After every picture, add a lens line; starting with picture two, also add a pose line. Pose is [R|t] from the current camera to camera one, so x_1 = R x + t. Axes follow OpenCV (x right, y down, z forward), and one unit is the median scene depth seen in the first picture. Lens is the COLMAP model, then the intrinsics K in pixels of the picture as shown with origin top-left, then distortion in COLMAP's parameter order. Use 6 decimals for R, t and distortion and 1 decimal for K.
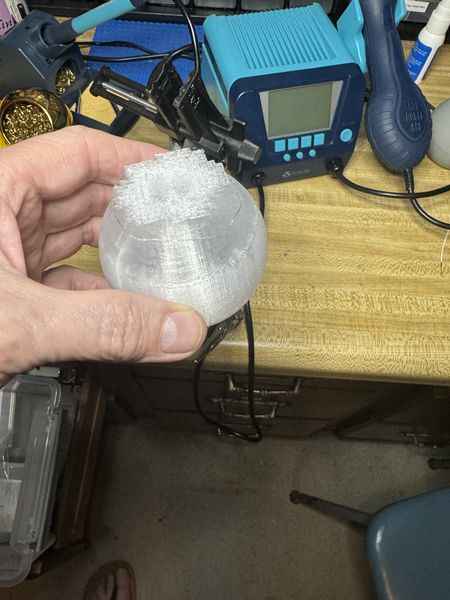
lens RADIAL K [[447.4, 0, 231.8], [0, 447.4, 293.5], [0, 0, 1]] dist [-0.013623, 0.006648]
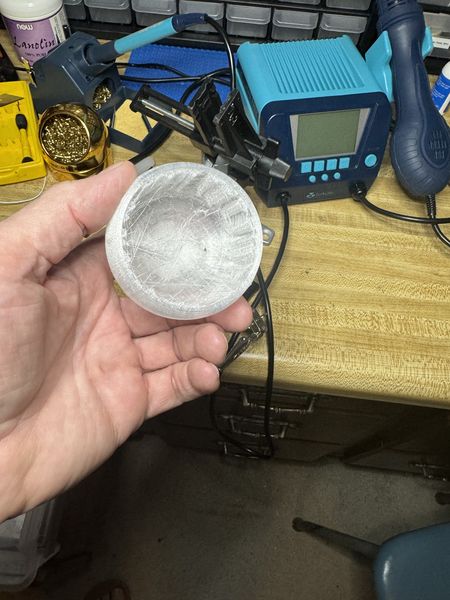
lens RADIAL K [[447.4, 0, 230.6], [0, 447.4, 291.1], [0, 0, 1]] dist [-0.013623, 0.006648]
pose [[0.998566, 0.050034, -0.019064, -0.032140], [-0.051035, 0.997112, -0.056247, 0.021254], [0.016195, 0.057139, 0.998235, -0.017811]]
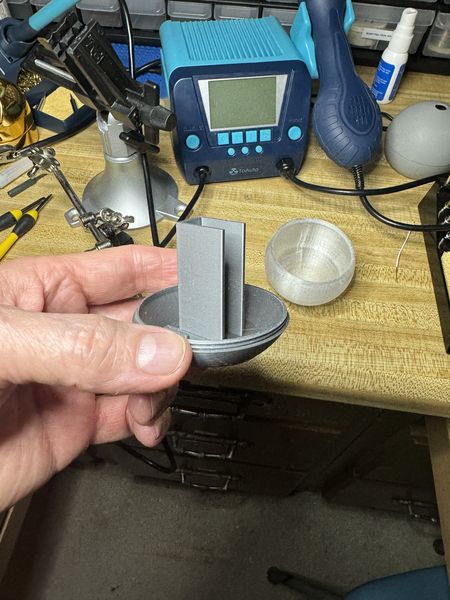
lens RADIAL K [[447.4, 0, 229.7], [0, 447.4, 261.4], [0, 0, 1]] dist [-0.013623, 0.006648]
pose [[0.996974, 0.052429, -0.057386, 0.186656], [-0.062965, 0.977623, -0.200722, 0.117621], [0.045579, 0.203728, 0.977966, 0.109755]]
